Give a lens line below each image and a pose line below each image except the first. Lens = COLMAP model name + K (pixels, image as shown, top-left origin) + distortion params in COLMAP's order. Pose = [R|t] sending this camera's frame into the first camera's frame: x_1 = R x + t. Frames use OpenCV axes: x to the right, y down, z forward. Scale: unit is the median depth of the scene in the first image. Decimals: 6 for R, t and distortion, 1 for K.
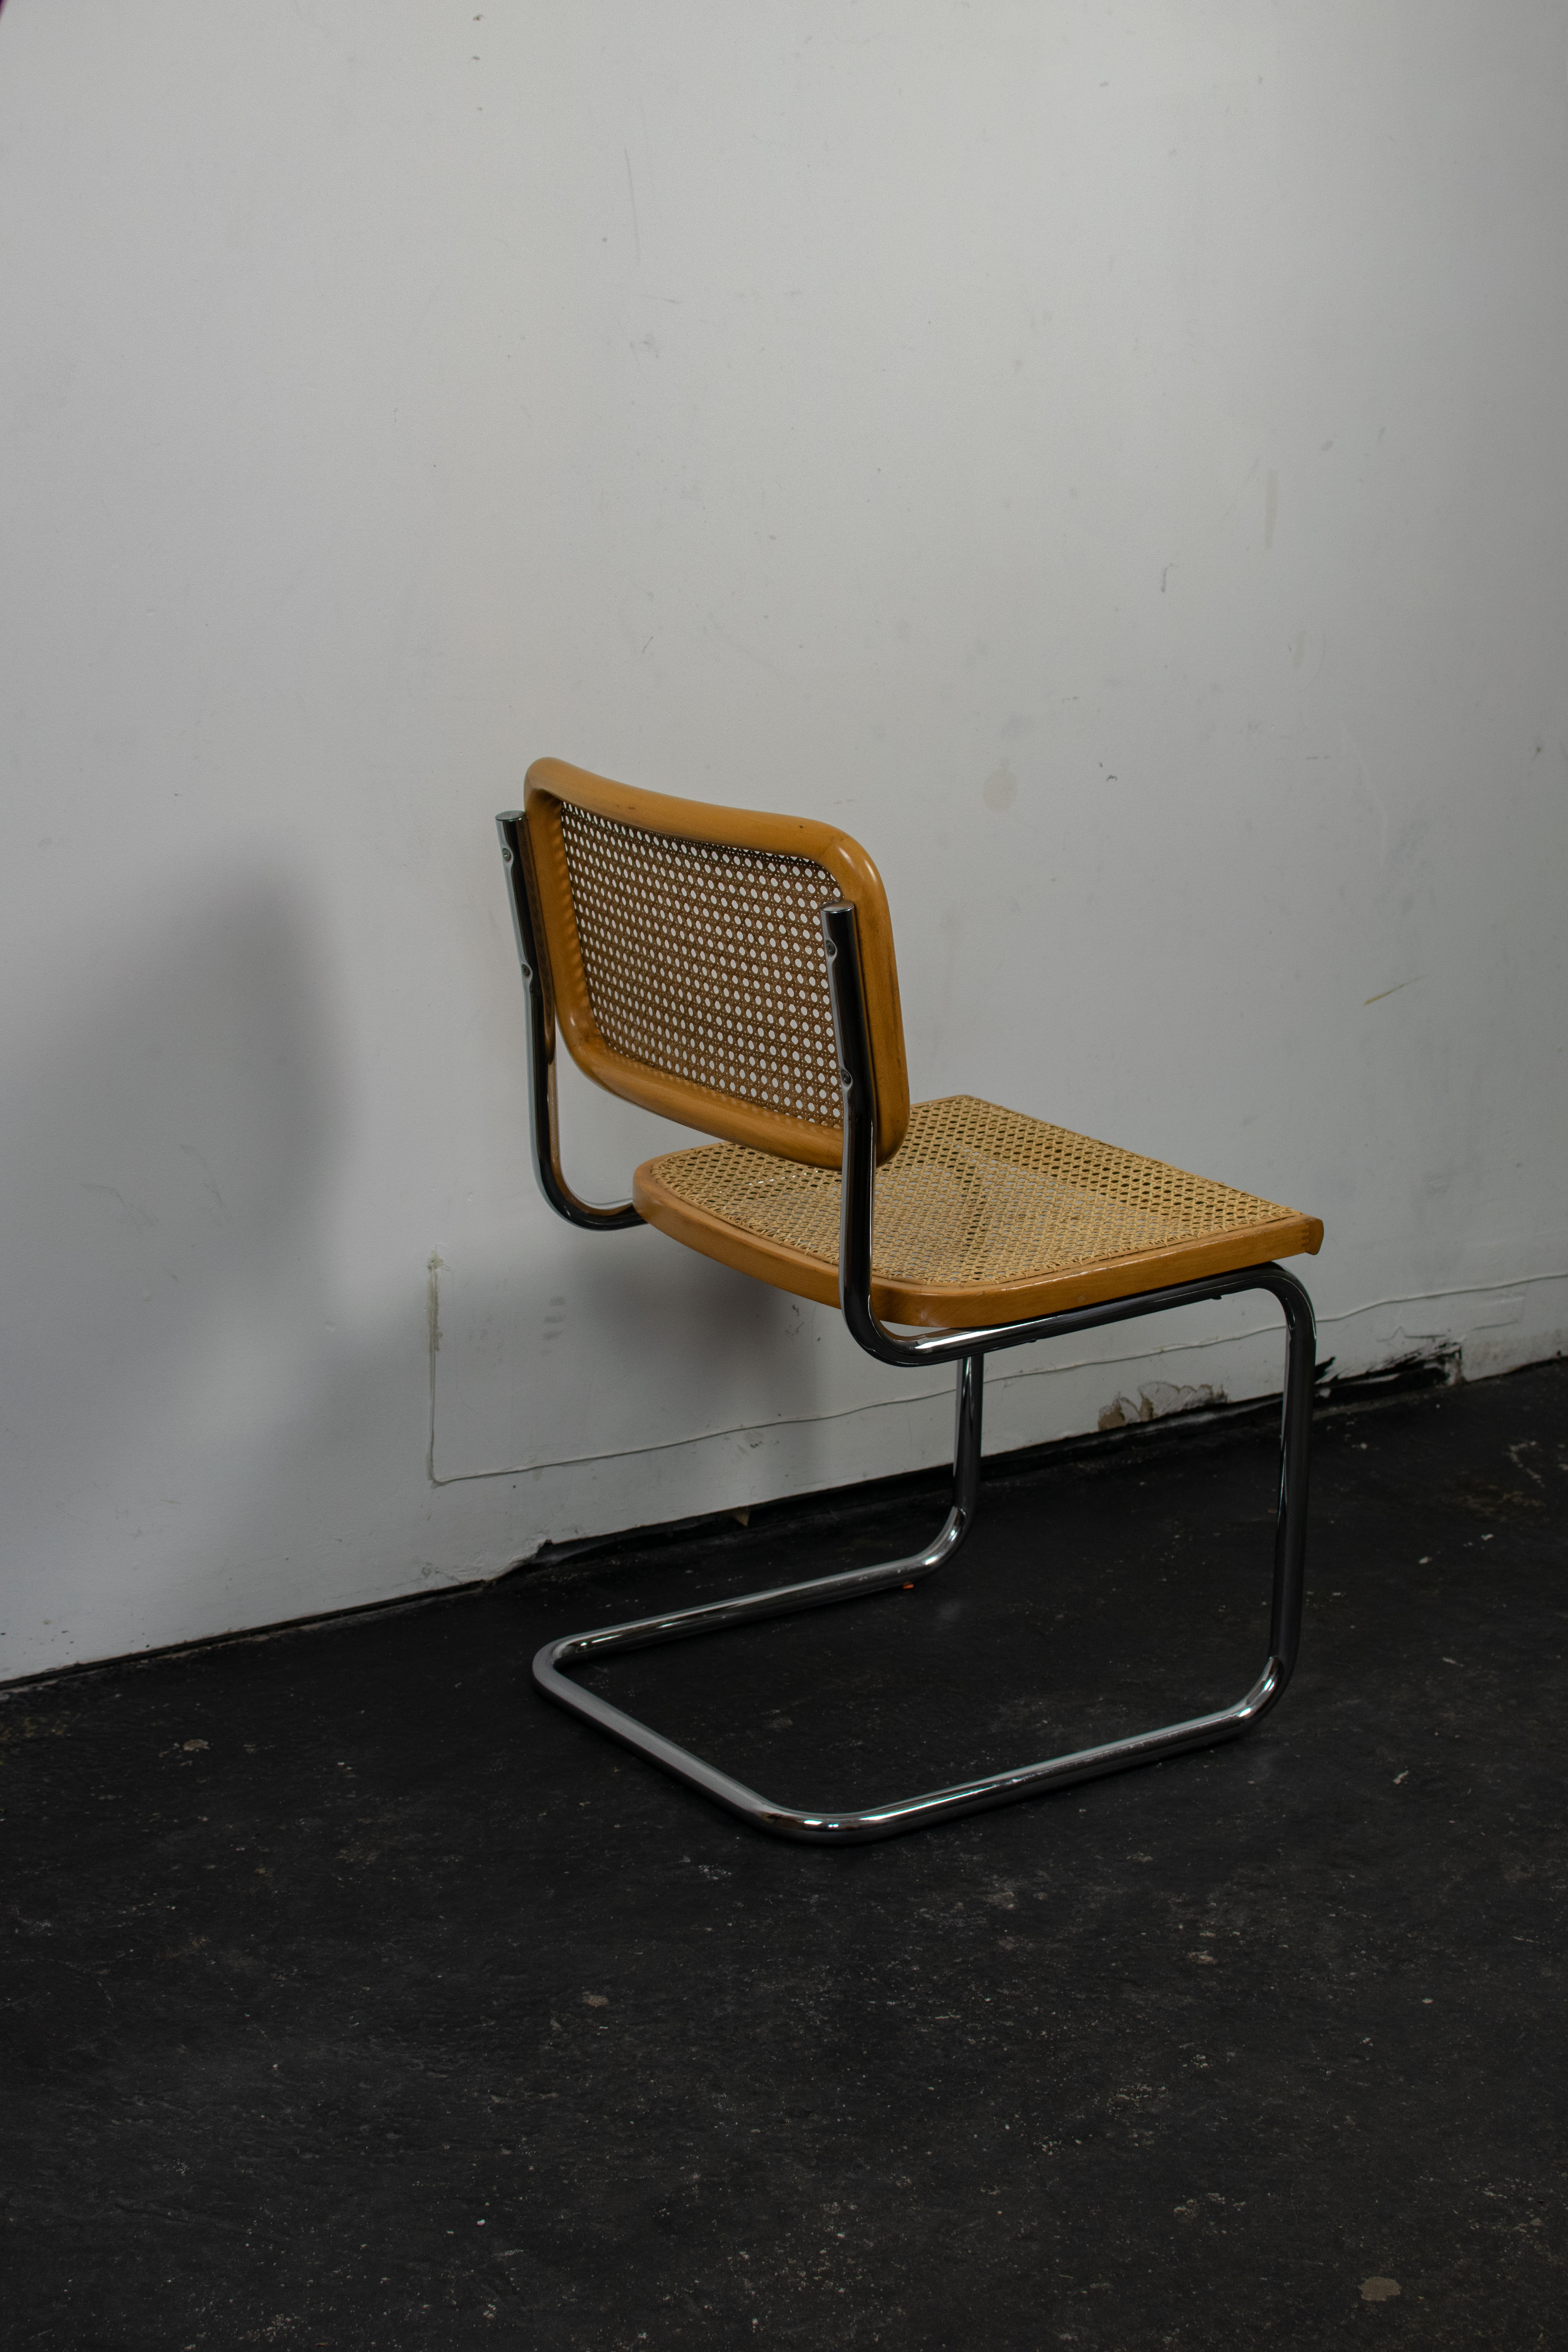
lens RADIAL K [[3705.3, 0, 786.6], [0, 3705.3, 1122.6], [0, 0, 1]] dist [-0.219857, 0.158870]
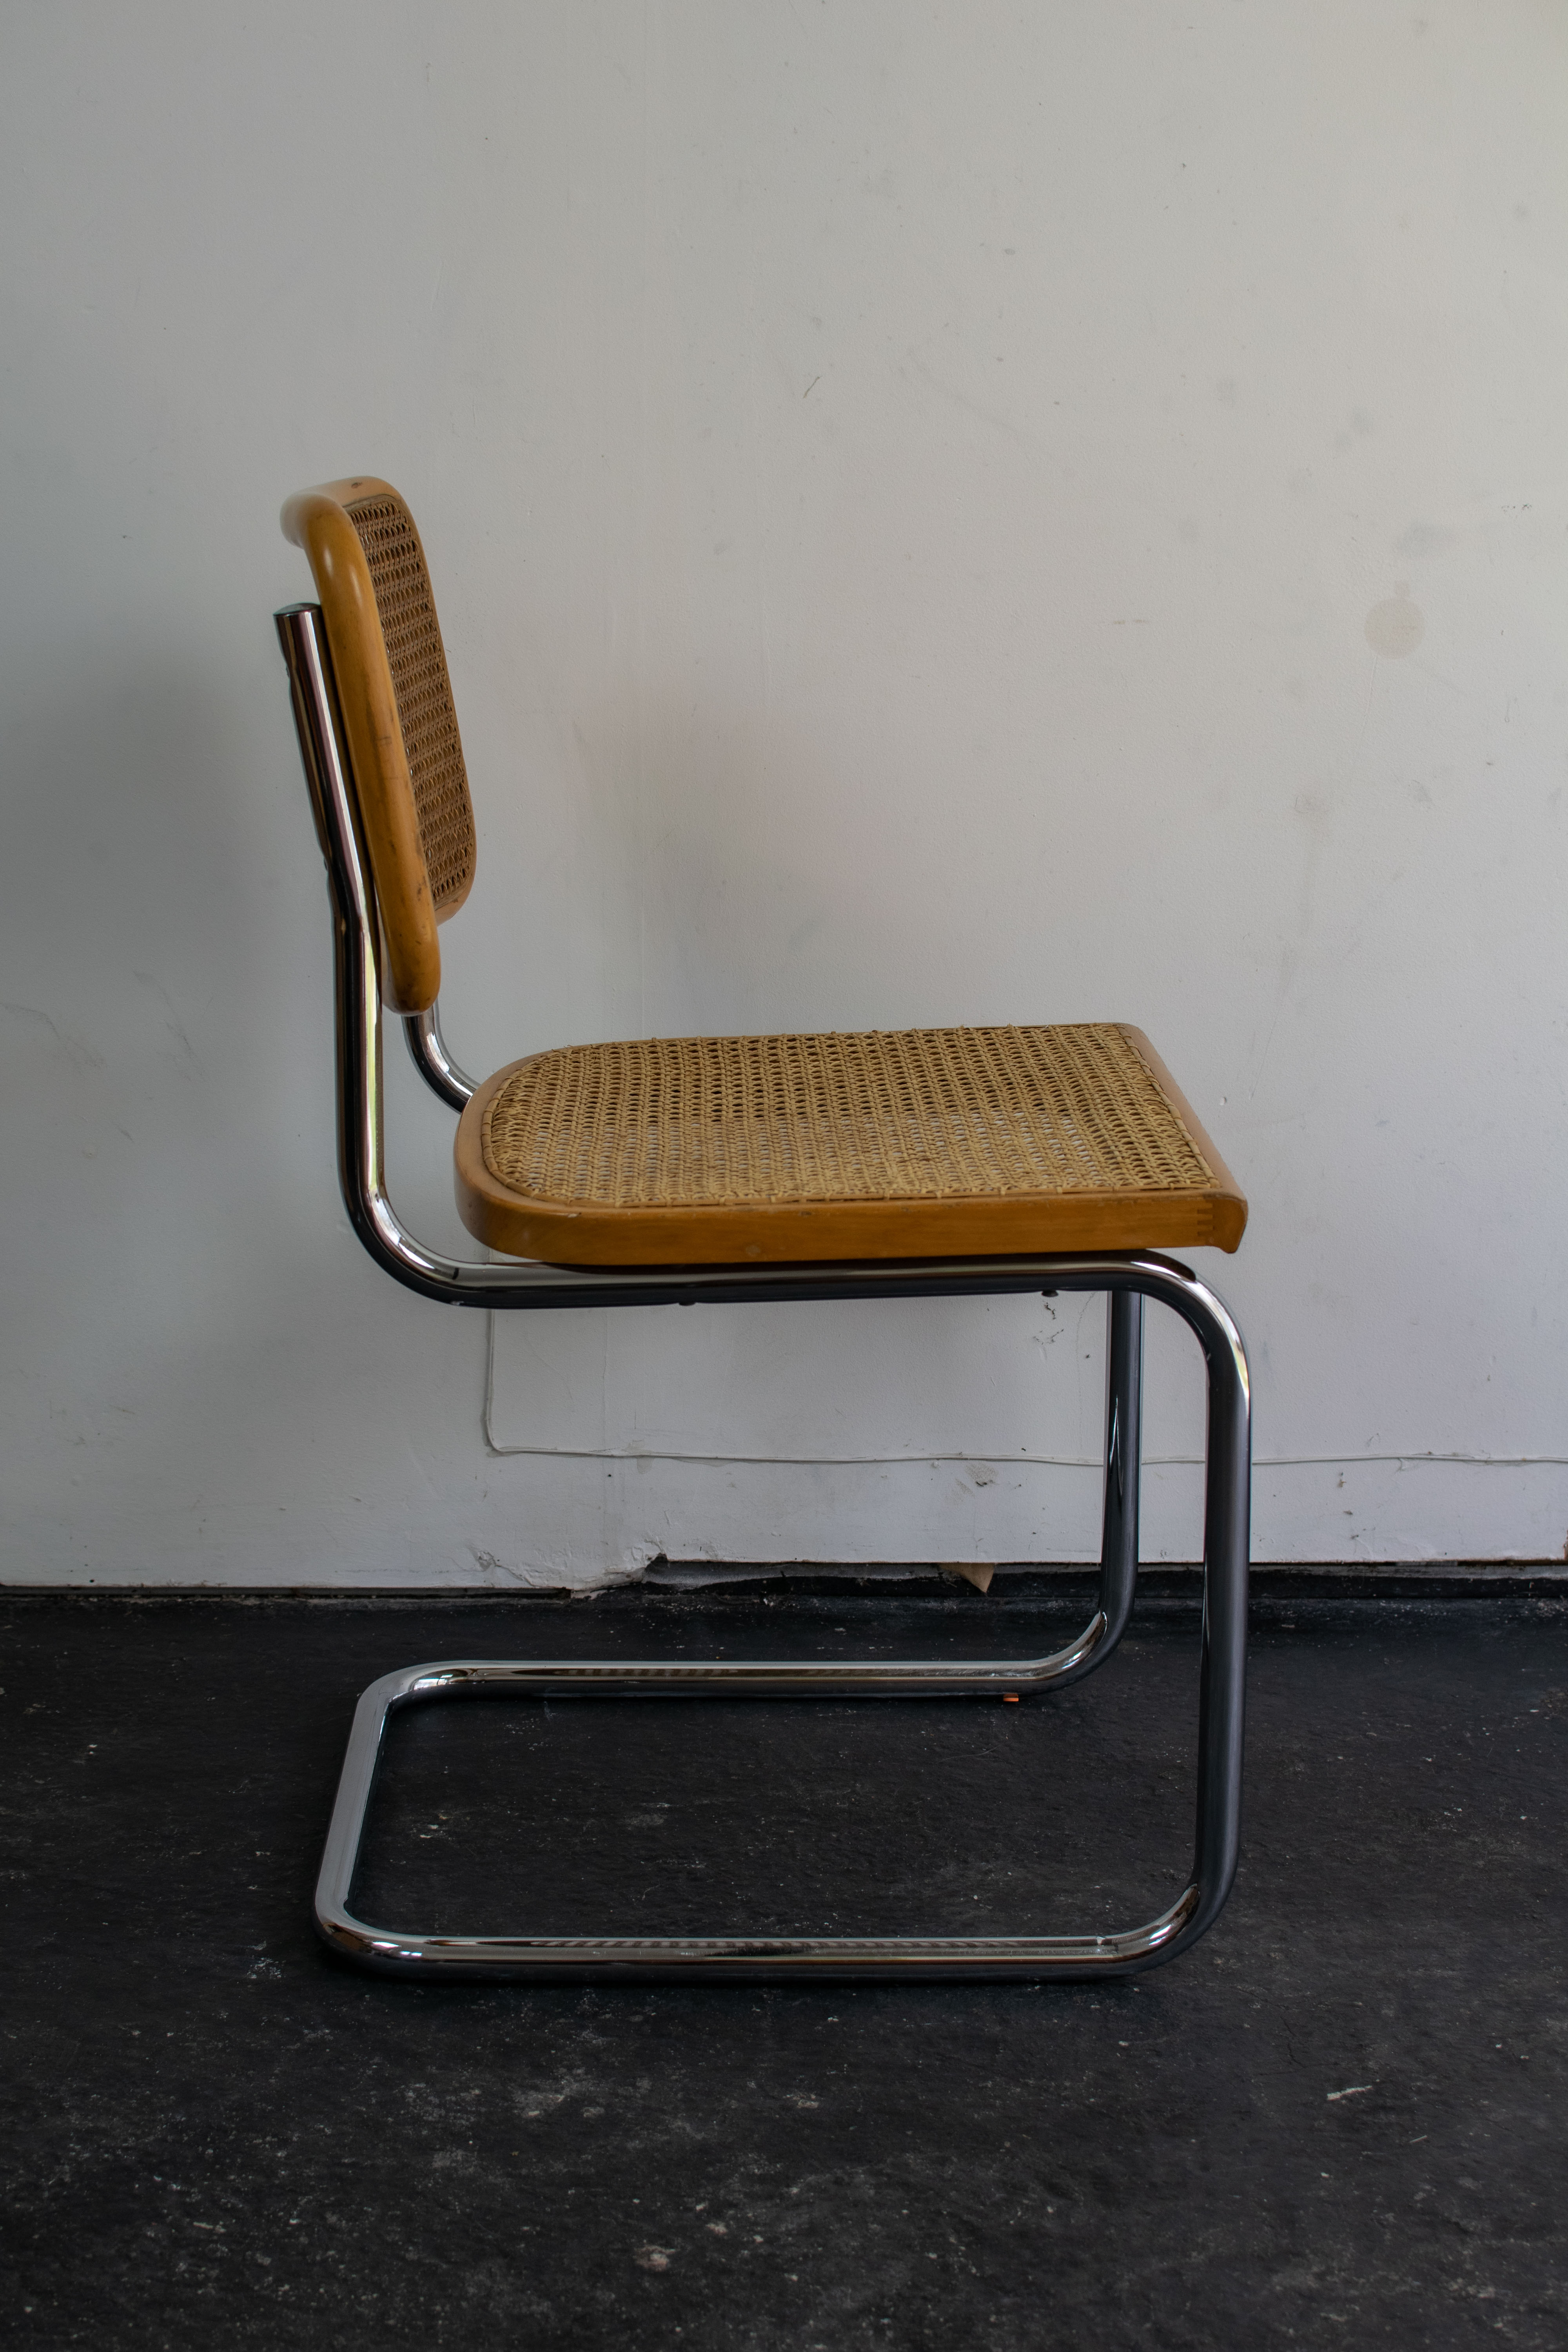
lens RADIAL K [[3591.3, 0, 784.0], [0, 3591.3, 1176.0], [0, 0, 1]] dist [-0.217803, 0.138122]
pose [[0.835367, 0.109752, -0.538624, 0.404990], [-0.119737, 0.992667, 0.016567, 0.021611], [0.536493, 0.050654, 0.842383, 0.432690]]
